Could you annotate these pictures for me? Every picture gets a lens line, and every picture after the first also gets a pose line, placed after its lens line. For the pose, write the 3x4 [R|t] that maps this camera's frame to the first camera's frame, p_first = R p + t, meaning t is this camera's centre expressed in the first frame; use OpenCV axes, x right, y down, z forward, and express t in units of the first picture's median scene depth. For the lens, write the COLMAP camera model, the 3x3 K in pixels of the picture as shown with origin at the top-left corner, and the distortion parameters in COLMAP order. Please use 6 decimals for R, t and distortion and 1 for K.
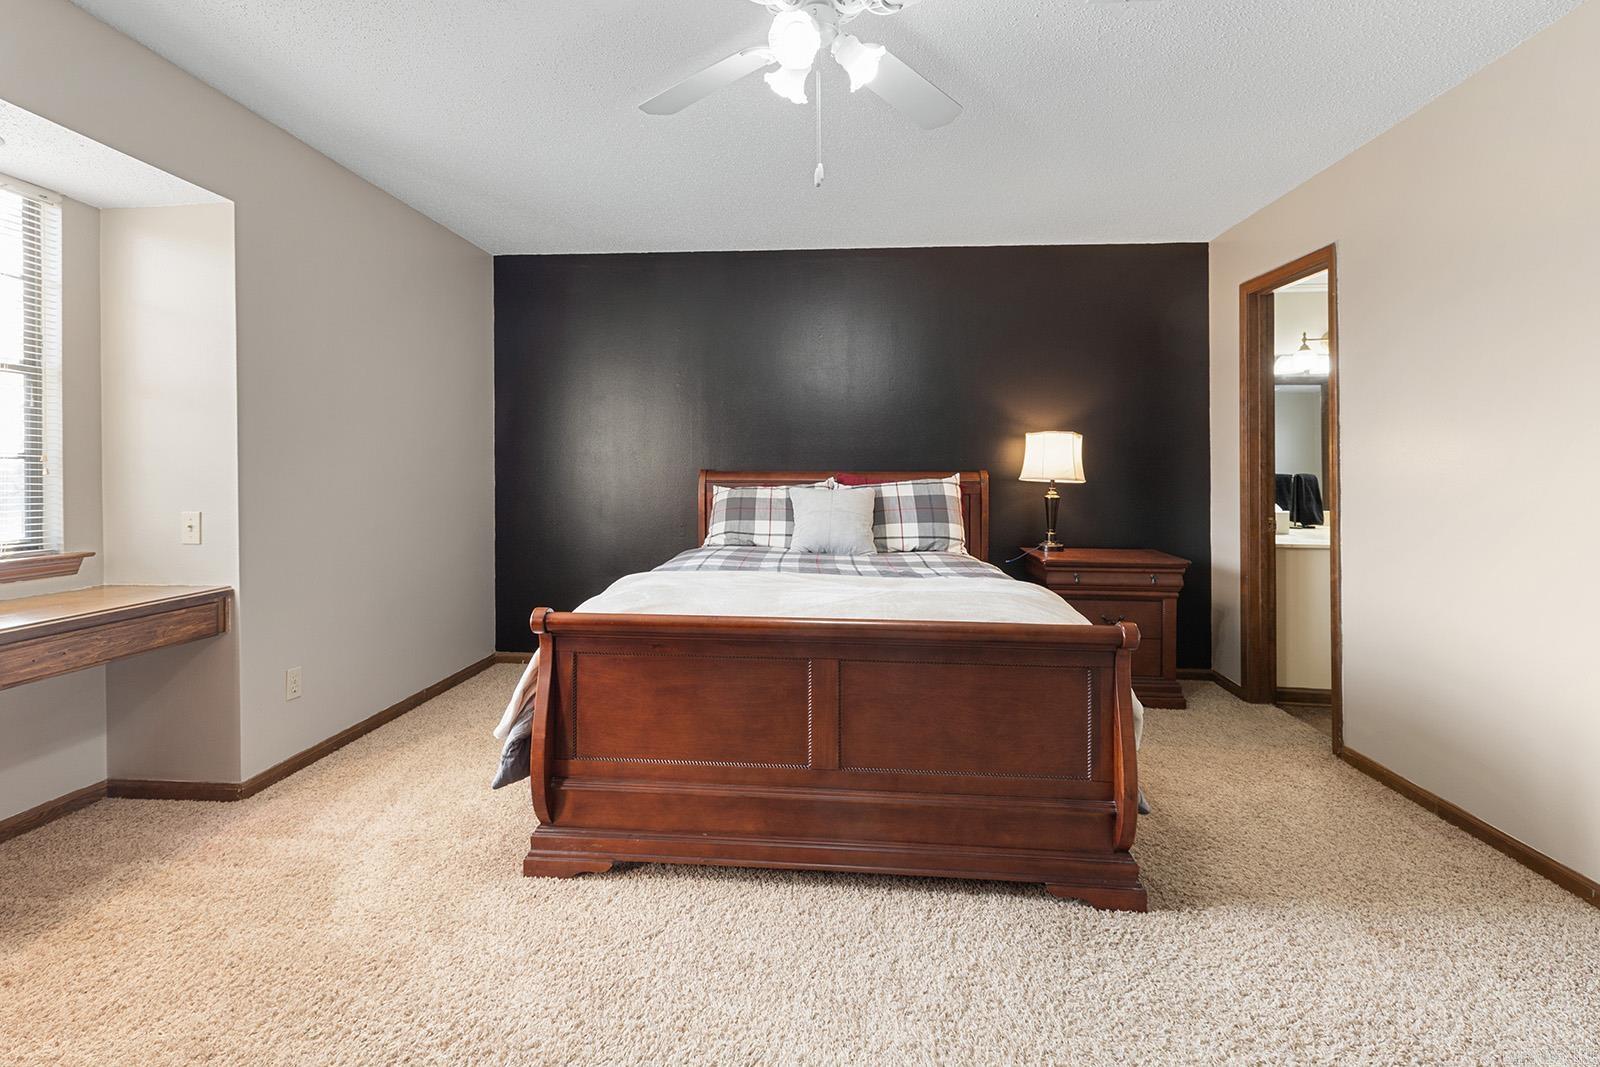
lens RADIAL K [[724.4, 0, 746.8], [0, 724.4, 475.4], [0, 0, 1]] dist [0.004774, -0.001269]
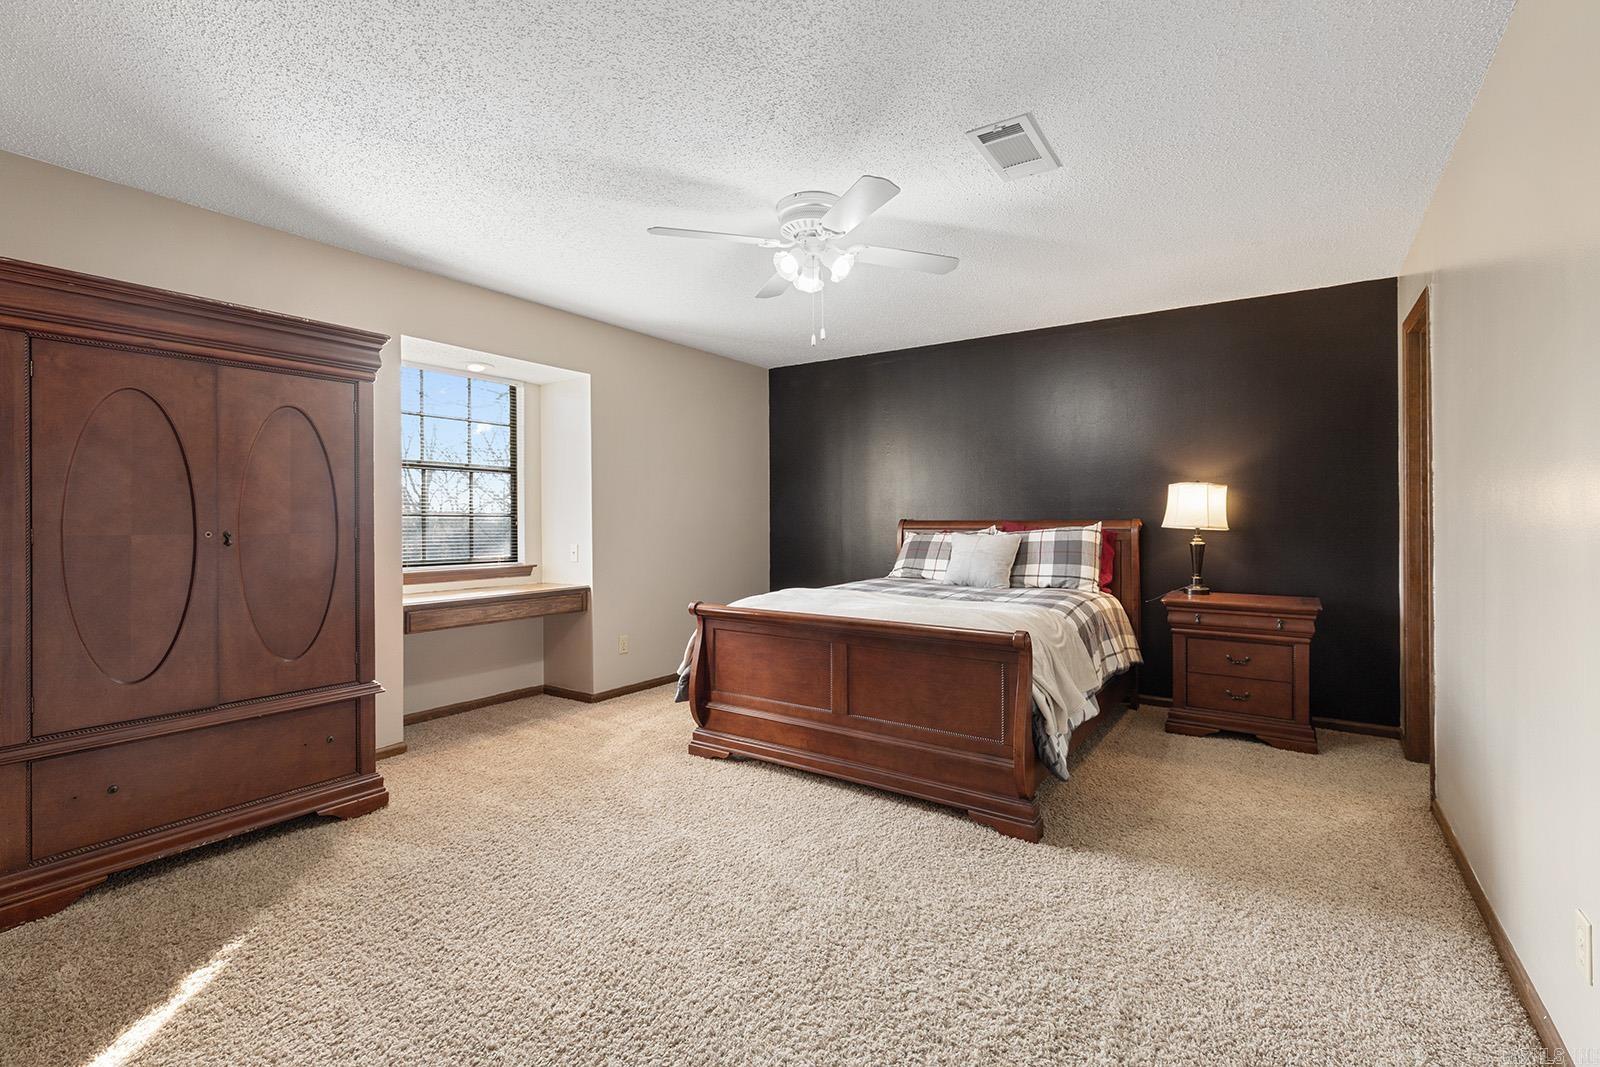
lens RADIAL K [[724.4, 0, 805.4], [0, 724.4, 521.3], [0, 0, 1]] dist [0.004774, -0.001269]
pose [[0.869358, -0.003576, -0.494170, 0.654717], [0.002827, 0.999993, -0.002263, -0.002982], [0.494175, 0.000571, 0.869362, -0.310288]]
